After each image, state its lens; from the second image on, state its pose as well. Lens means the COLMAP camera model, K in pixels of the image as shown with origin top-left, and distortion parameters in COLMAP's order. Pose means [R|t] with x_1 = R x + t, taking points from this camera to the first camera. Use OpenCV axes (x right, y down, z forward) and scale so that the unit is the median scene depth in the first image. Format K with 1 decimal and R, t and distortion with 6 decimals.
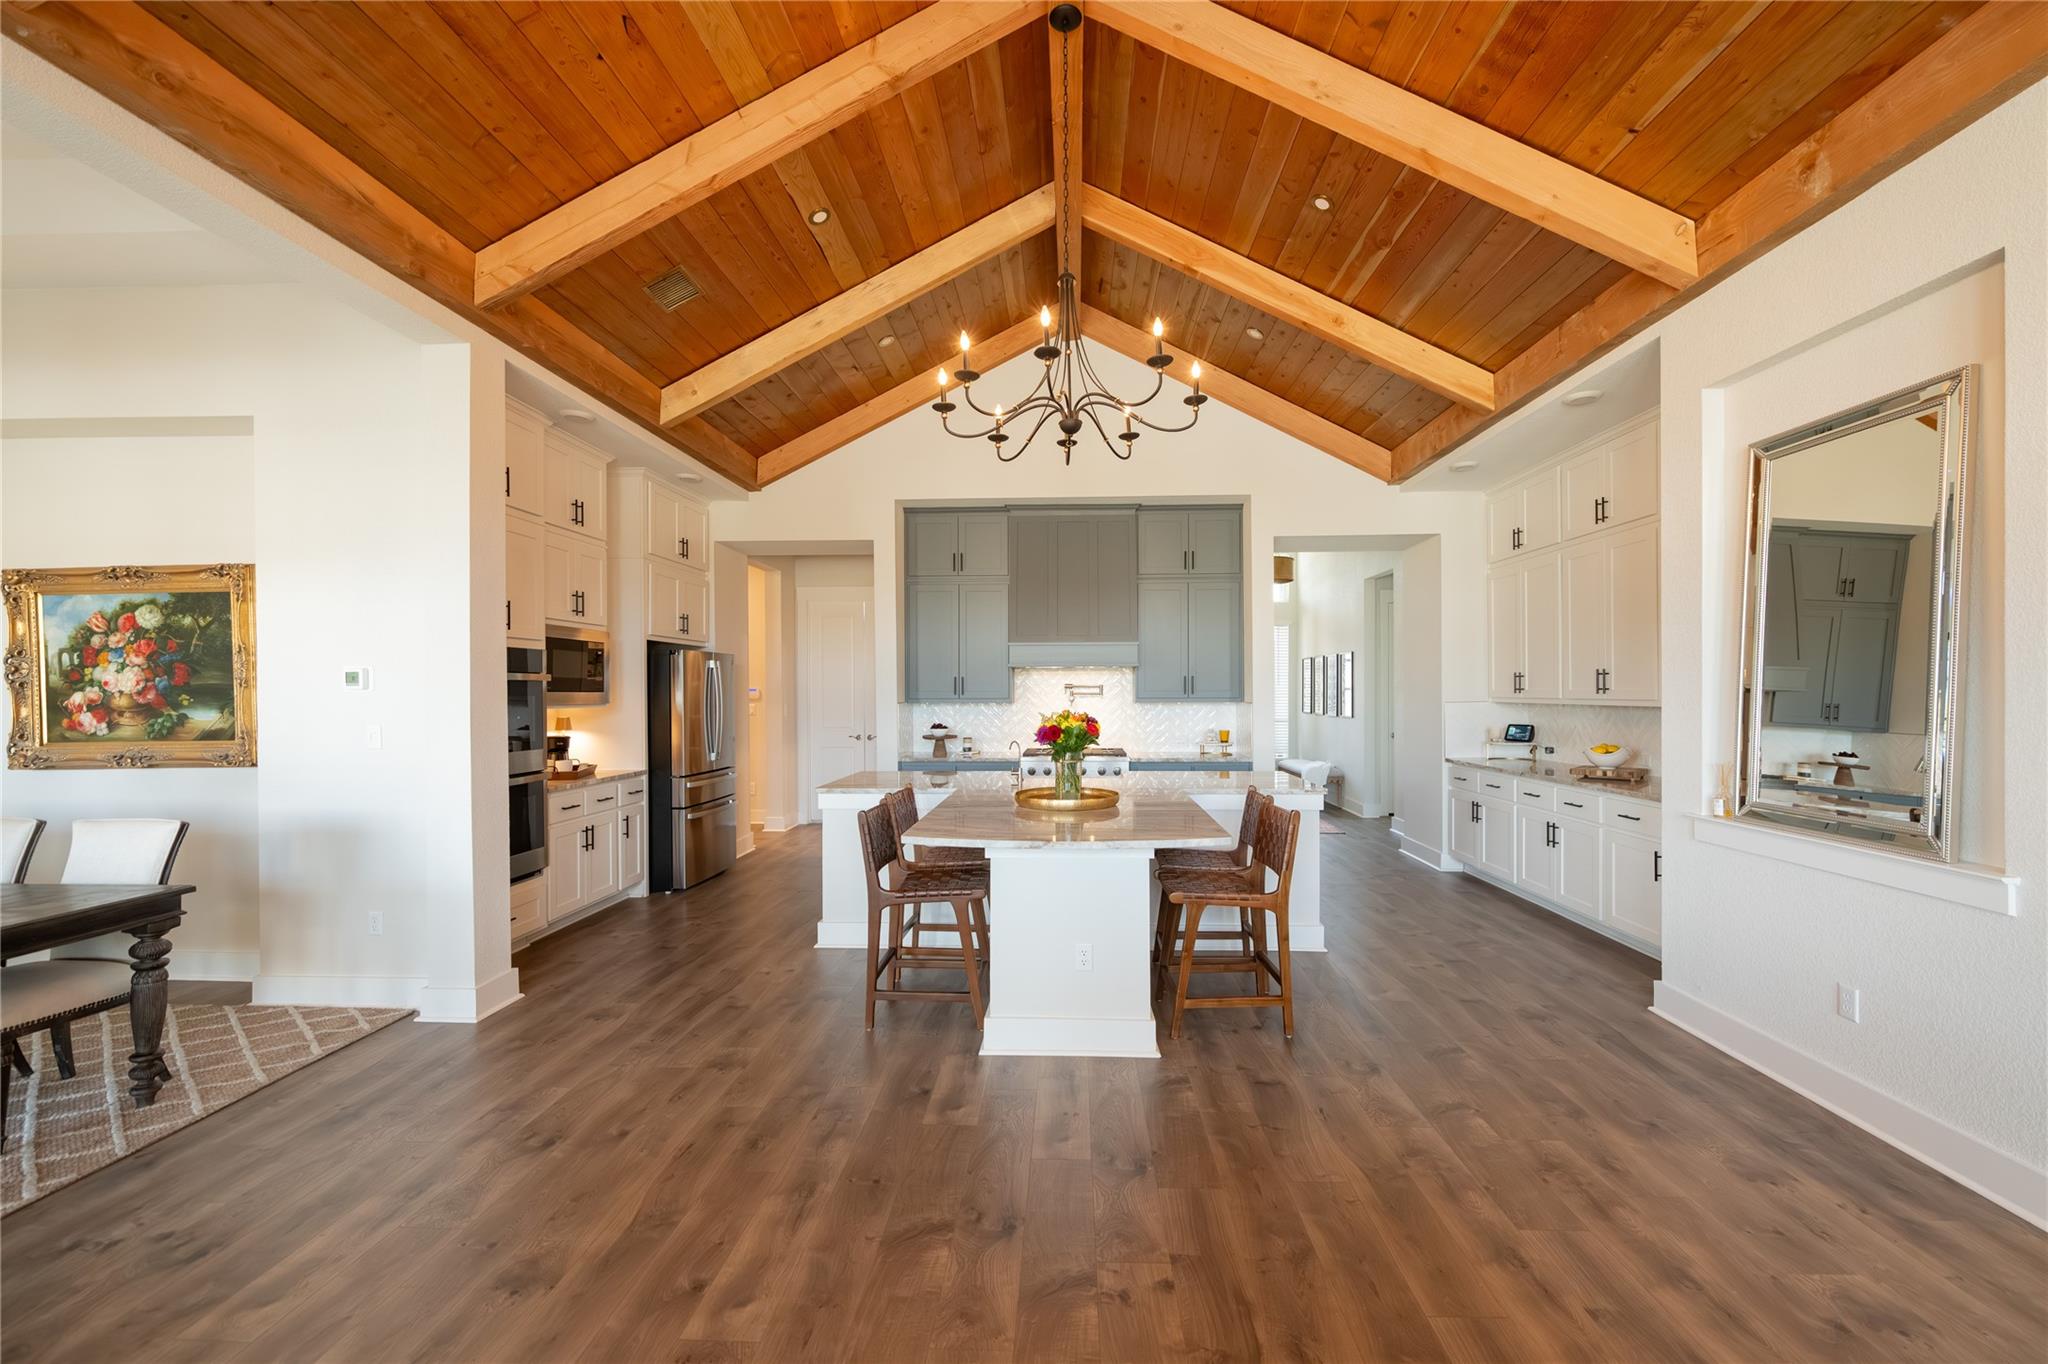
lens RADIAL K [[848.3, 0, 1024.5], [0, 848.3, 687.8], [0, 0, 1]] dist [0.013472, -0.000218]
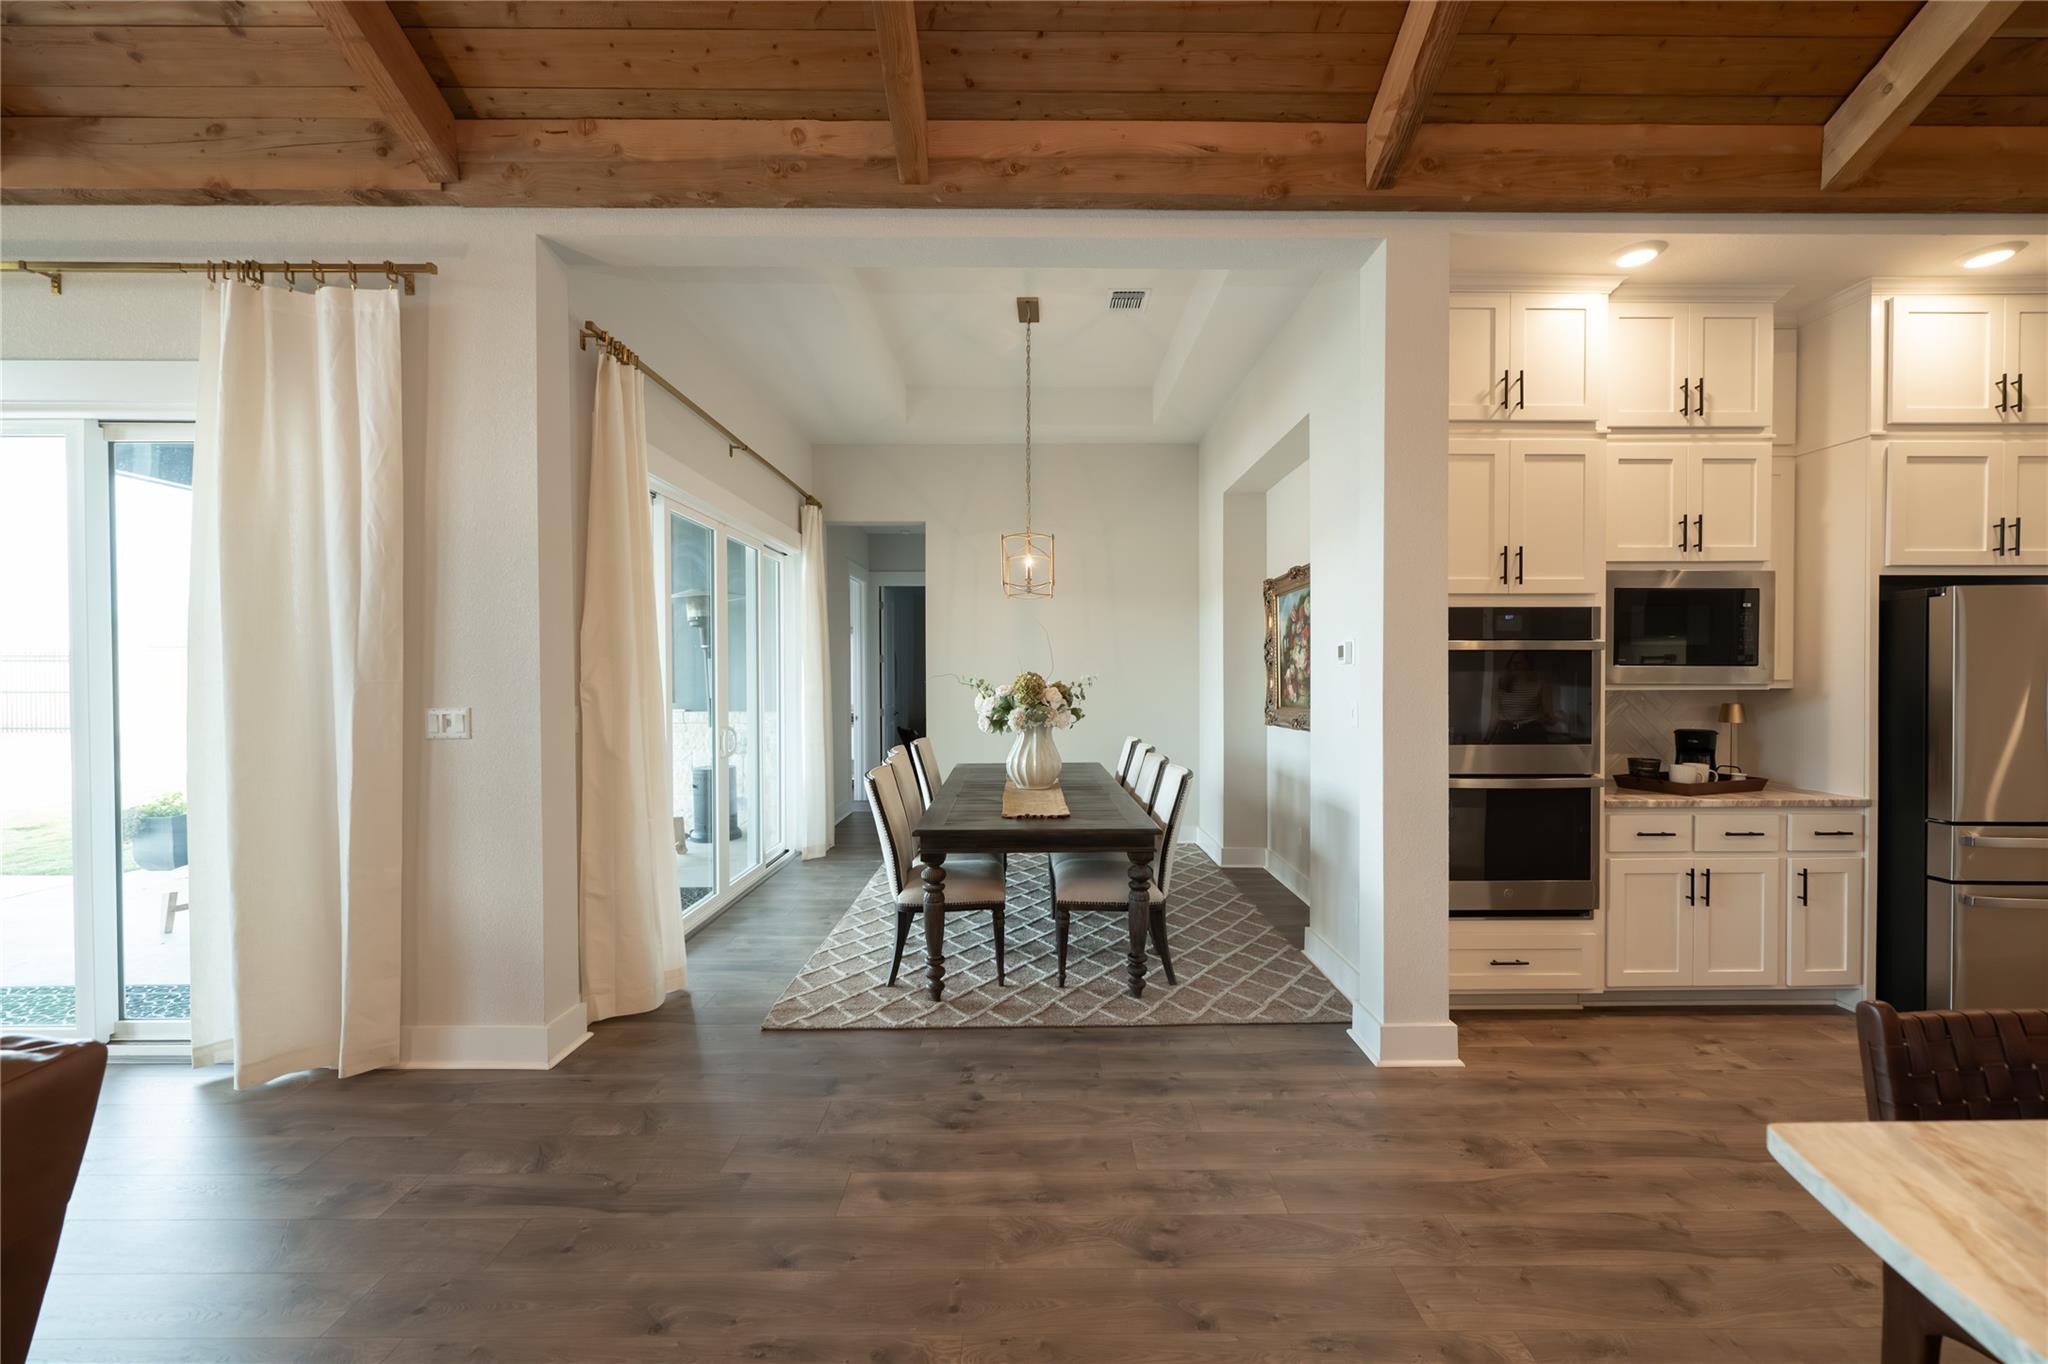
lens RADIAL K [[835.8, 0, 1041.9], [0, 835.8, 678.7], [0, 0, 1]] dist [0.003300, -0.001857]
pose [[0.065179, 0.021241, -0.997647, 0.100237], [0.005786, 0.999749, 0.021663, -0.001663], [0.997857, -0.007184, 0.065040, 0.468333]]
